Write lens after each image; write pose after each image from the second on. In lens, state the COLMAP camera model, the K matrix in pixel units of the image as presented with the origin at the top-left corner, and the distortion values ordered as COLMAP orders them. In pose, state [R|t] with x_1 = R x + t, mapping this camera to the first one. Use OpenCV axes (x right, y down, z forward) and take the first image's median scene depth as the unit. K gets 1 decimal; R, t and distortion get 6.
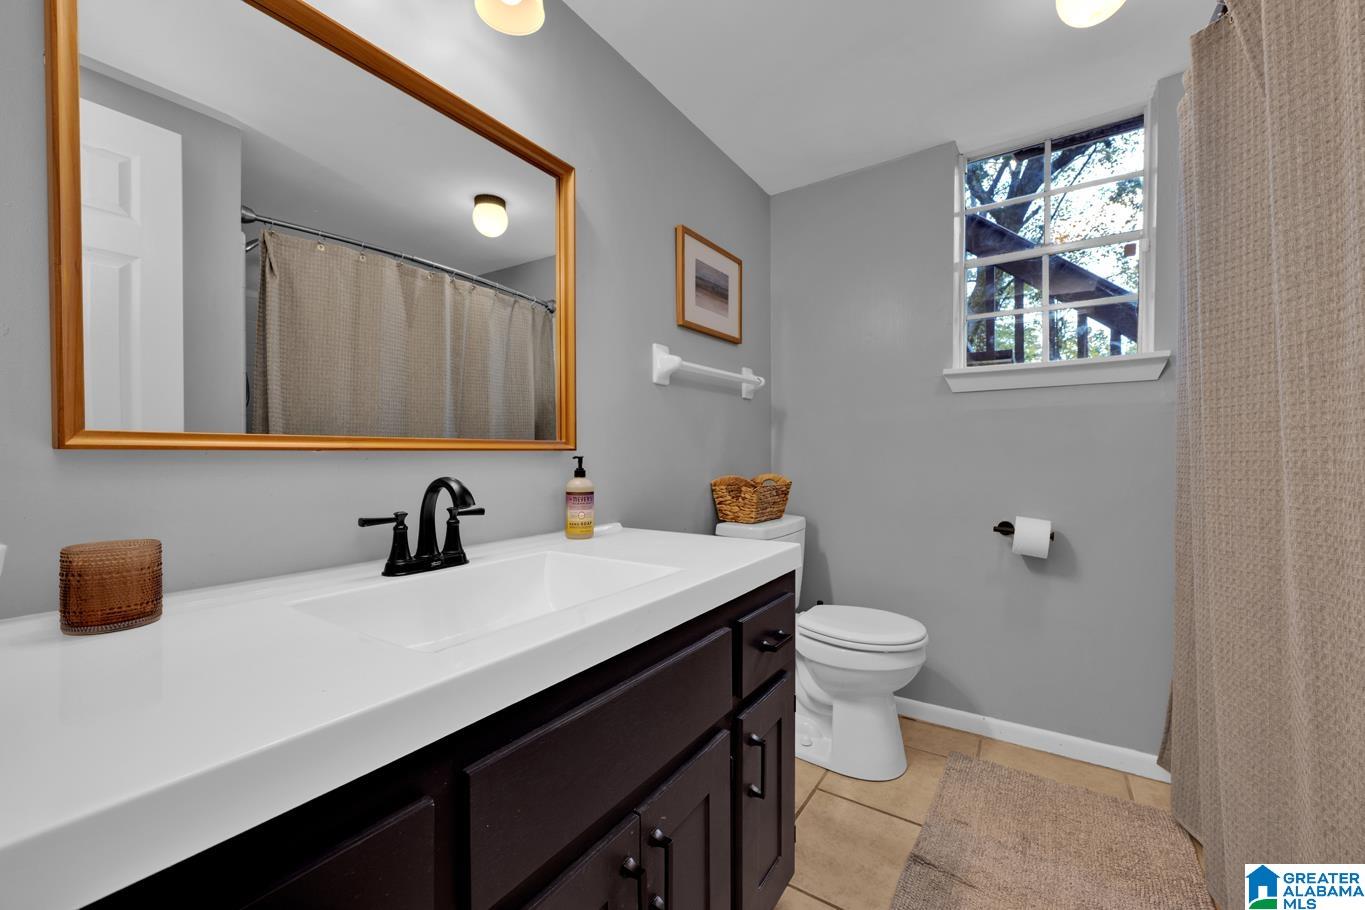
lens RADIAL K [[537.6, 0, 682.5], [0, 537.6, 456.7], [0, 0, 1]] dist [0.002173, 0.000745]
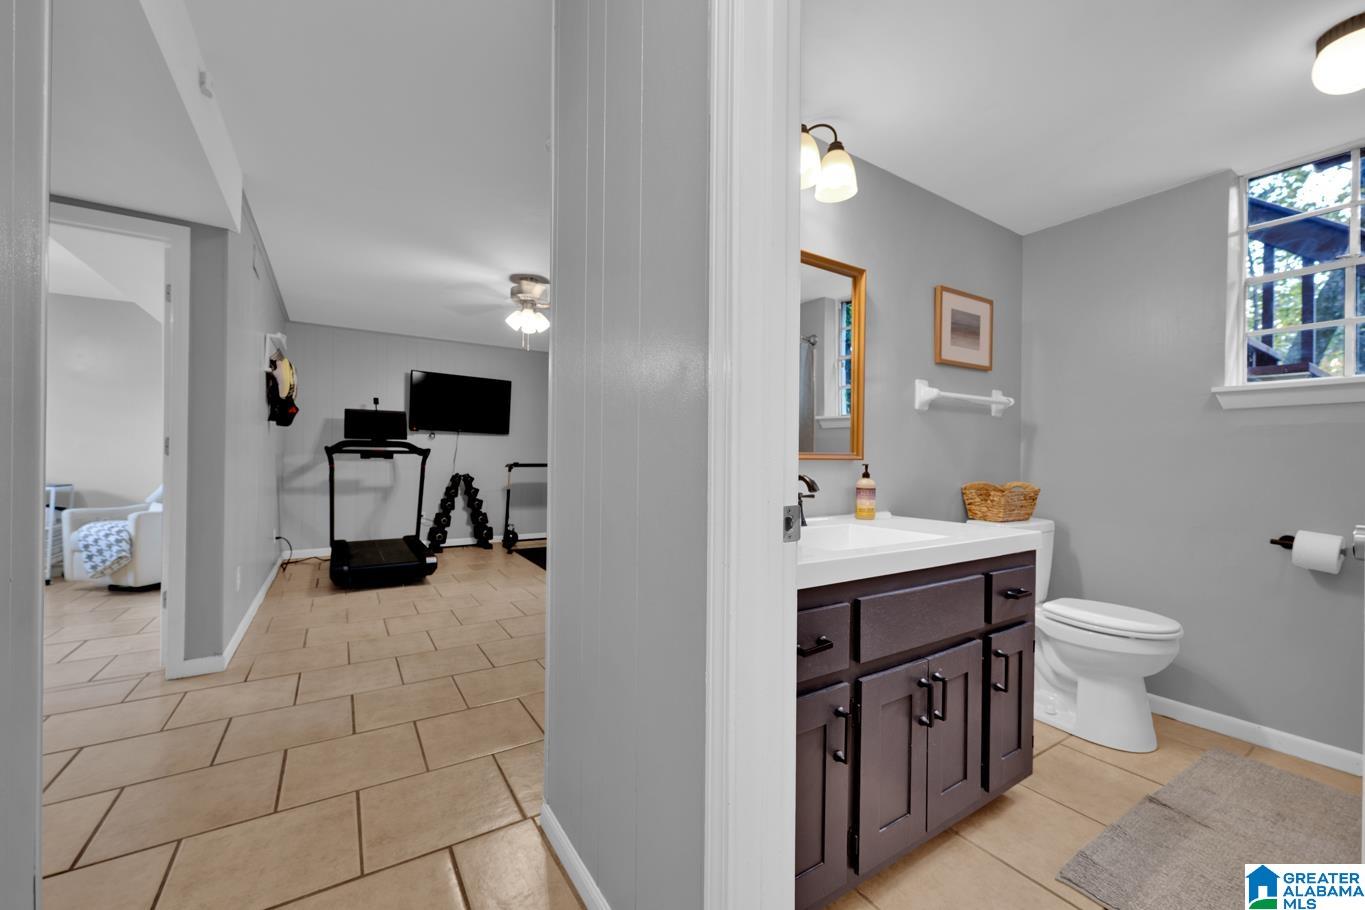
lens RADIAL K [[537.6, 0, 682.5], [0, 537.6, 456.7], [0, 0, 1]] dist [0.002173, 0.000745]
pose [[0.919169, 0.014034, -0.393613, -0.054801], [-0.017883, 0.999821, -0.006114, -0.001960], [0.393457, 0.012659, 0.919256, -0.413632]]
